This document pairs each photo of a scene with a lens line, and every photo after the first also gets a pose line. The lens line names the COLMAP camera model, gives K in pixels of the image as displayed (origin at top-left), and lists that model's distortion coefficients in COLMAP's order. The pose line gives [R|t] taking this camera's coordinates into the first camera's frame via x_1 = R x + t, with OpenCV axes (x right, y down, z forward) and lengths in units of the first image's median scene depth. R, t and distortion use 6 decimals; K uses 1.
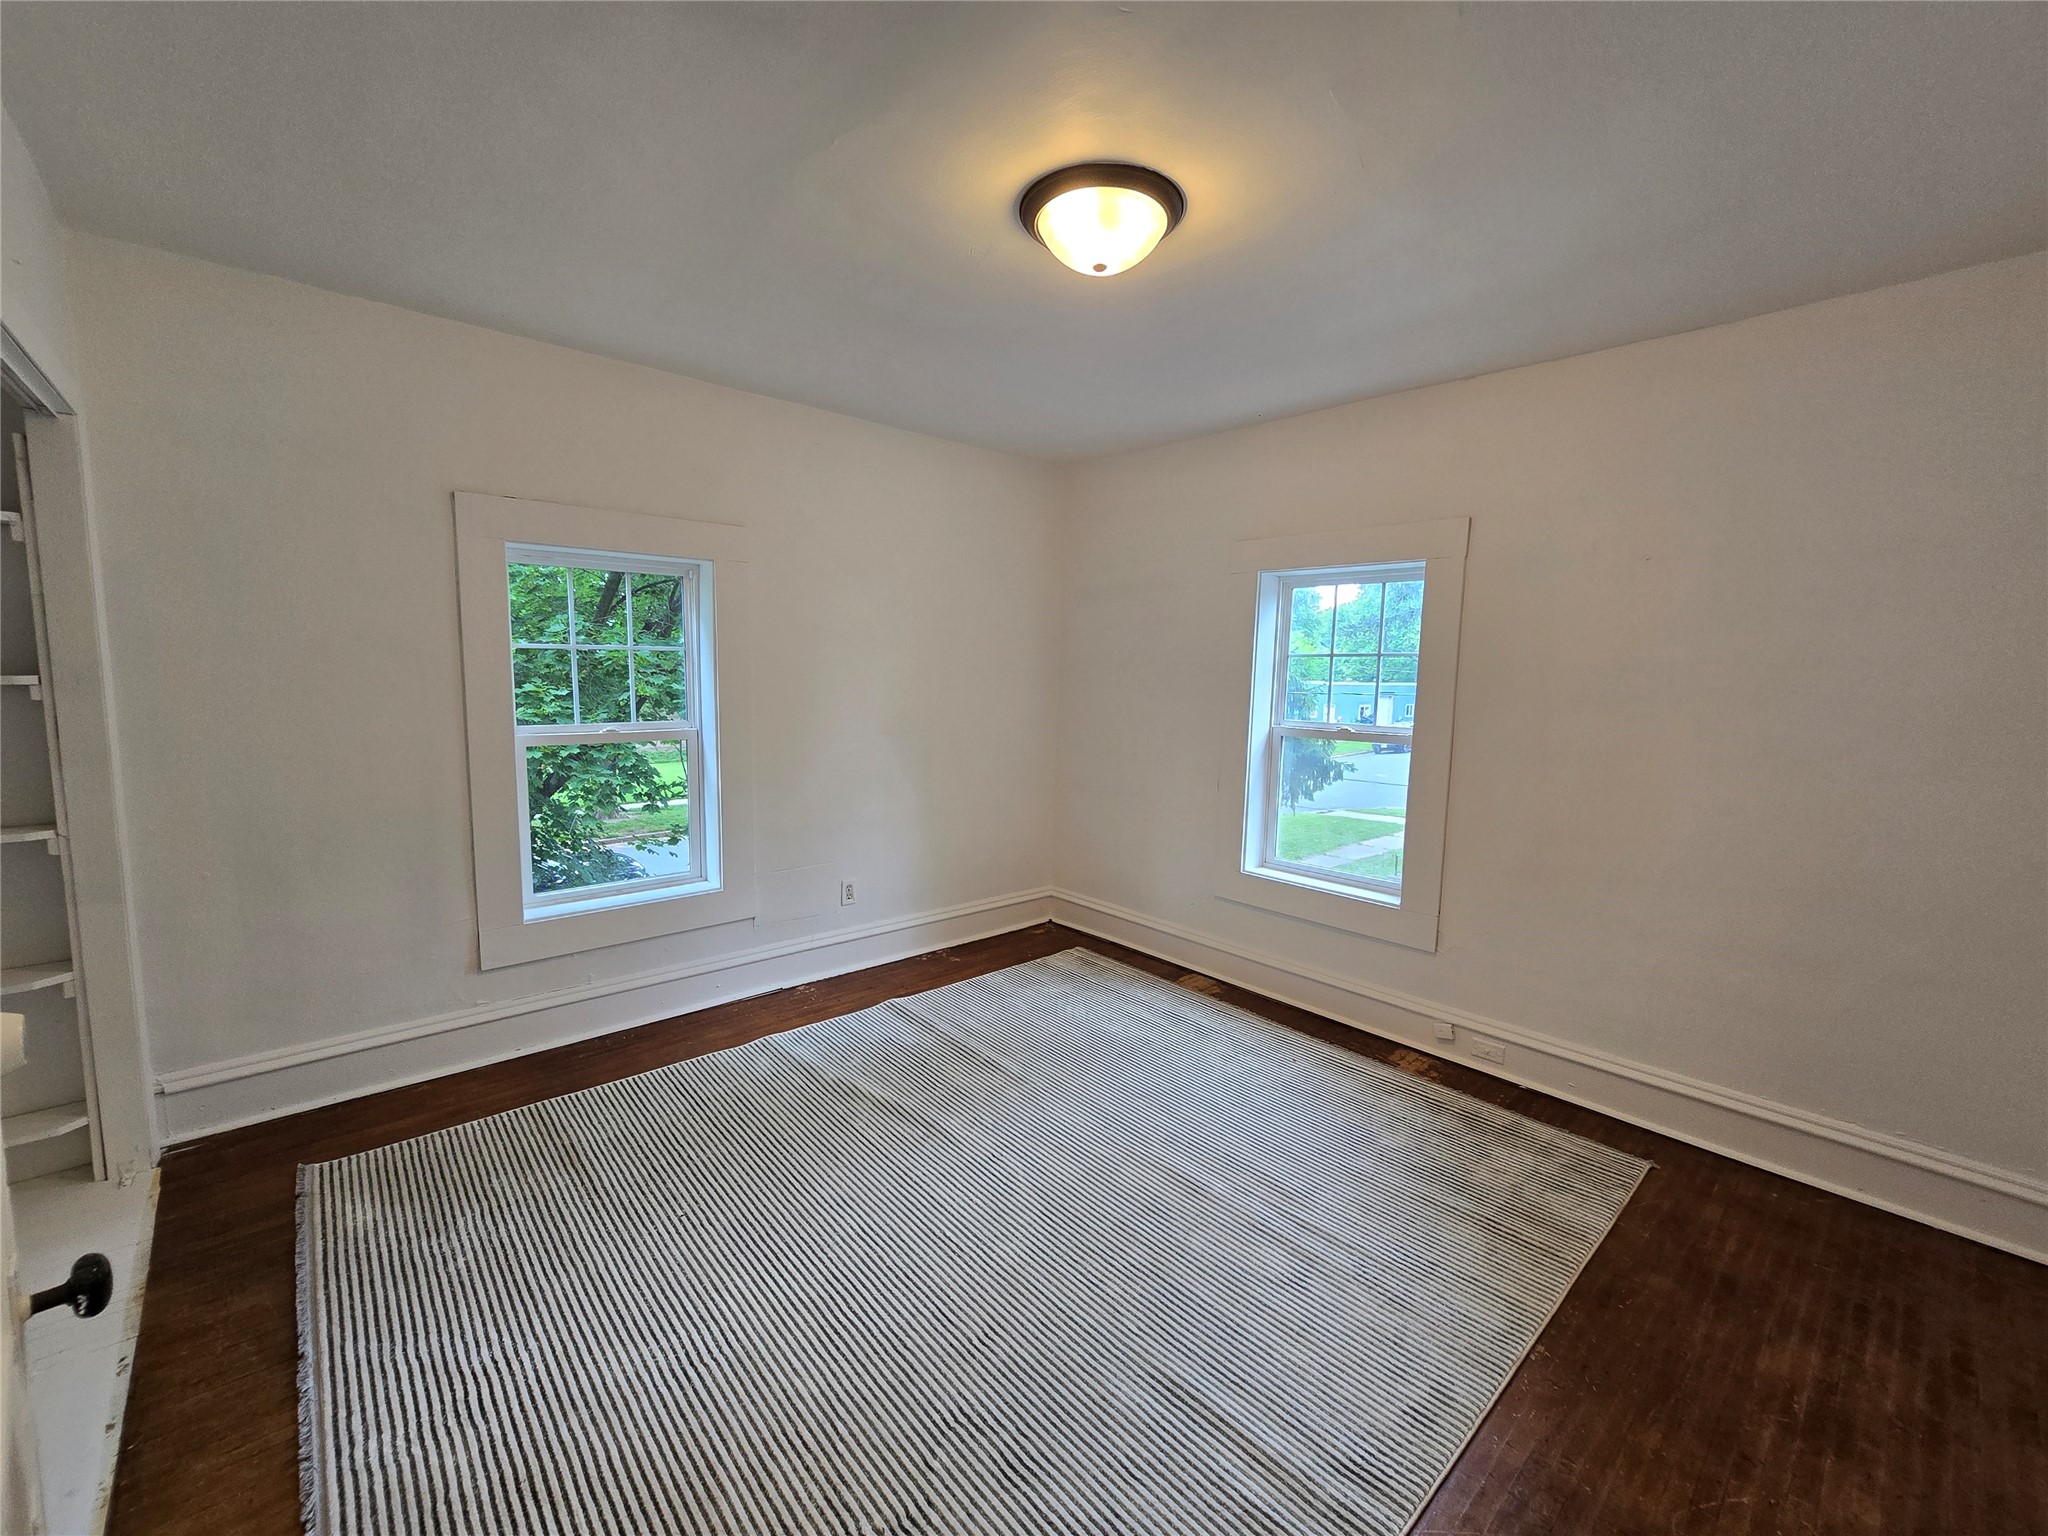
lens RADIAL K [[838.8, 0, 1018.9], [0, 838.8, 770.6], [0, 0, 1]] dist [-0.002496, -0.000047]
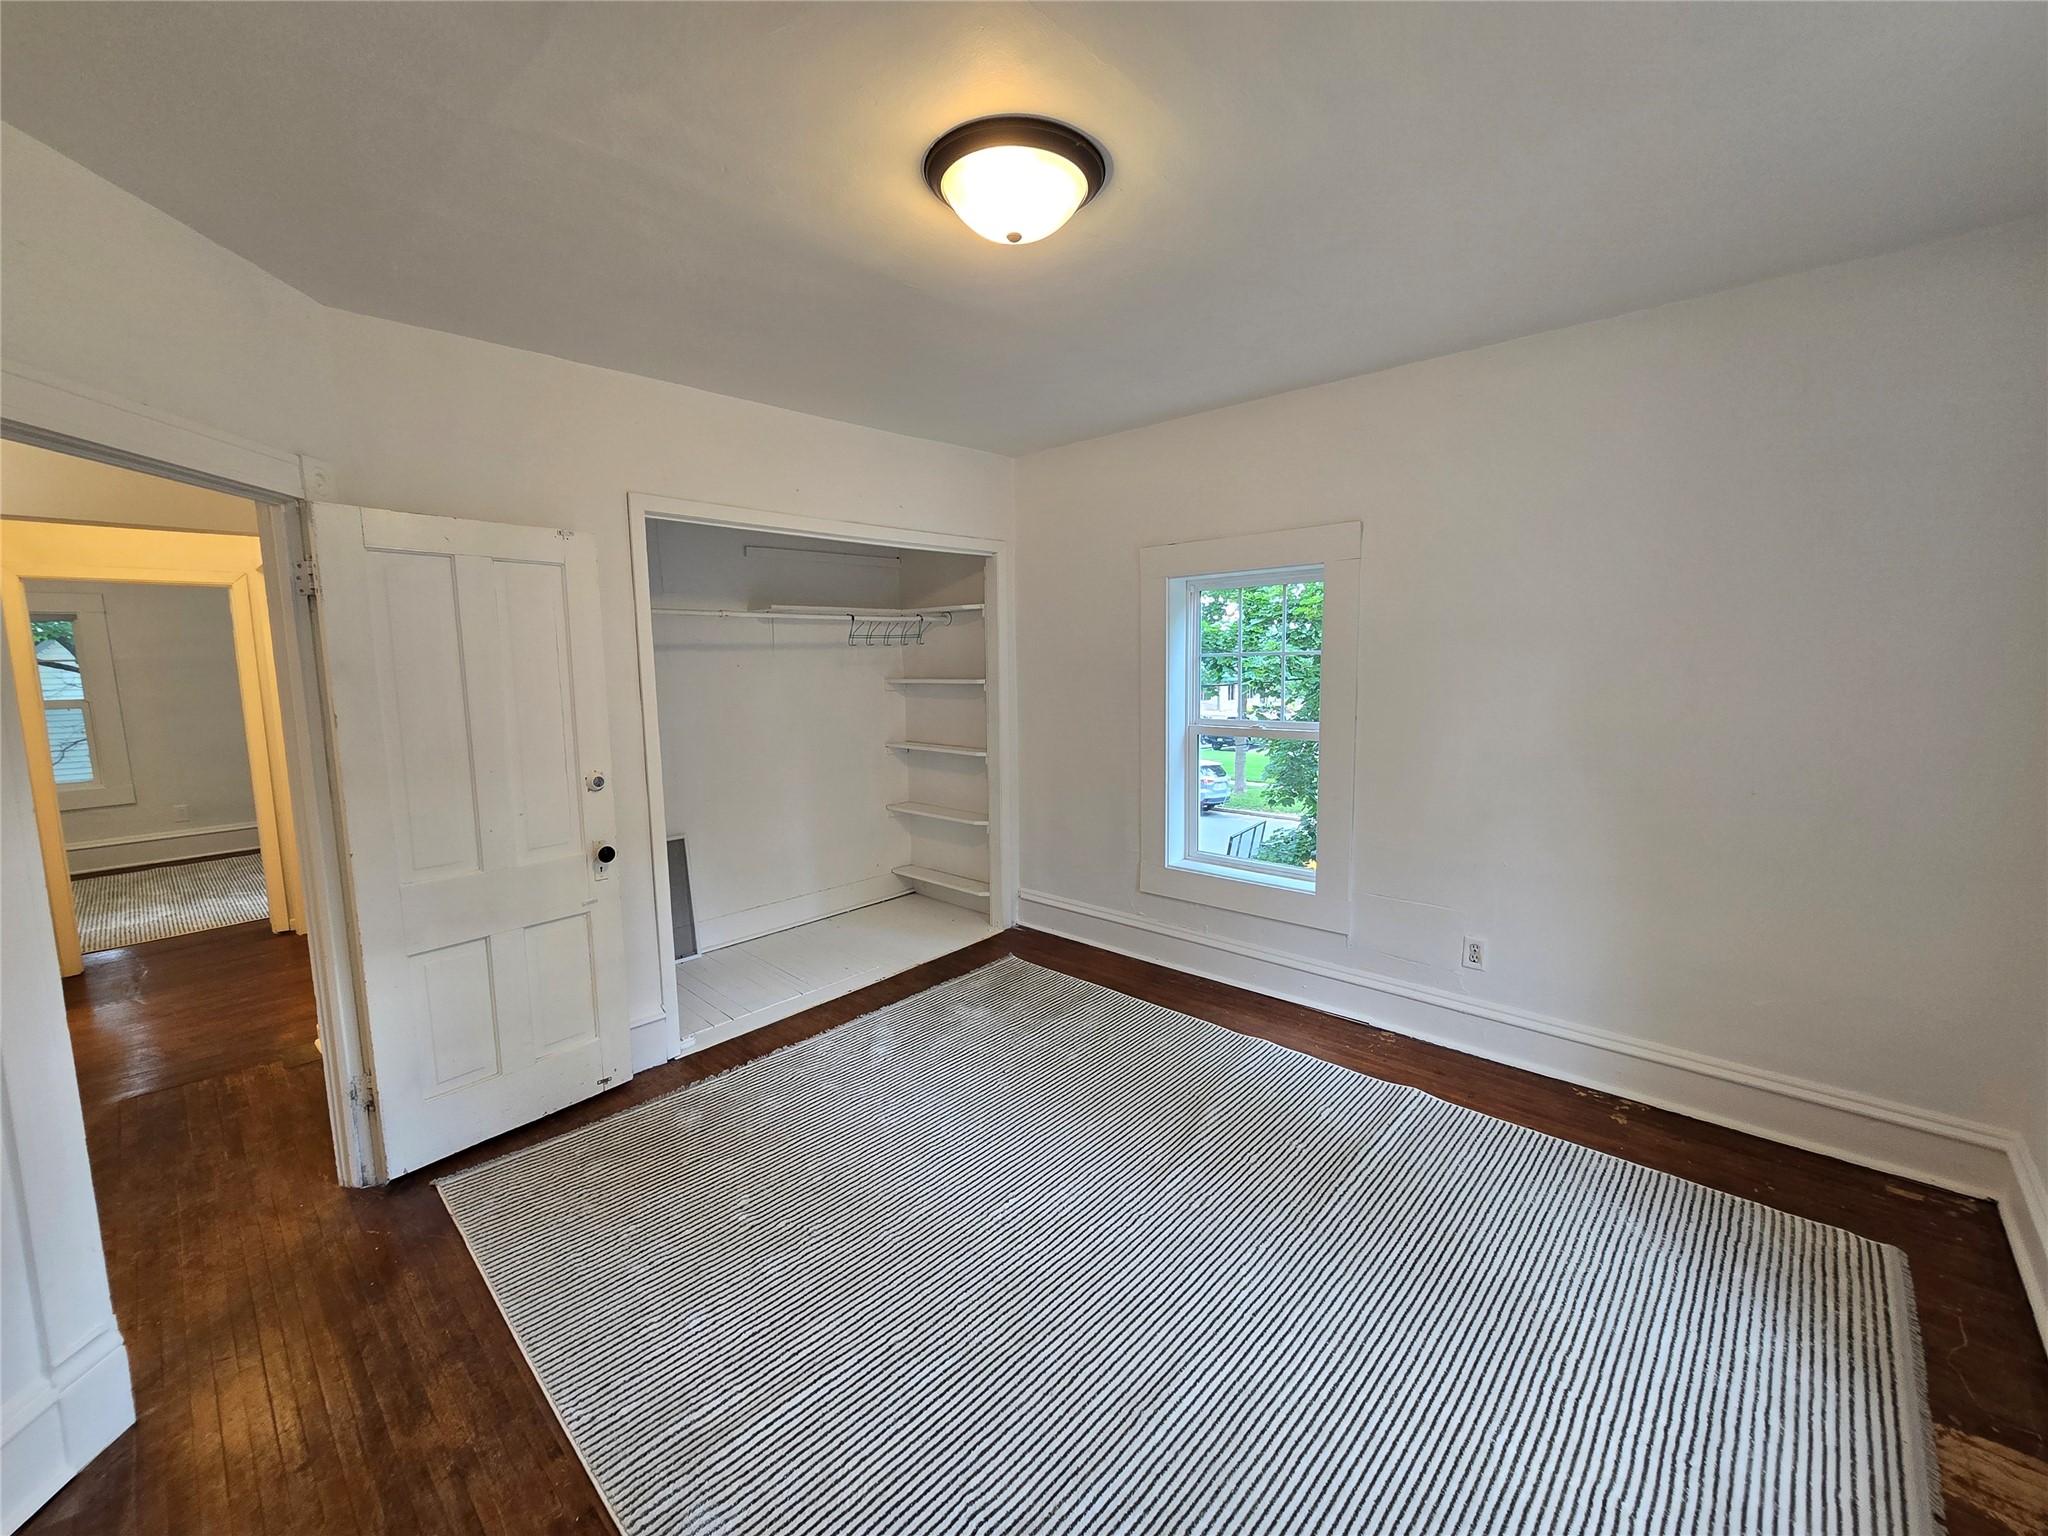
lens RADIAL K [[838.8, 0, 1018.9], [0, 838.8, 770.6], [0, 0, 1]] dist [-0.002496, -0.000047]
pose [[0.084222, 0.114671, -0.989827, 0.583856], [-0.103102, 0.989027, 0.105806, -0.071879], [0.991099, 0.093142, 0.095121, 0.542769]]
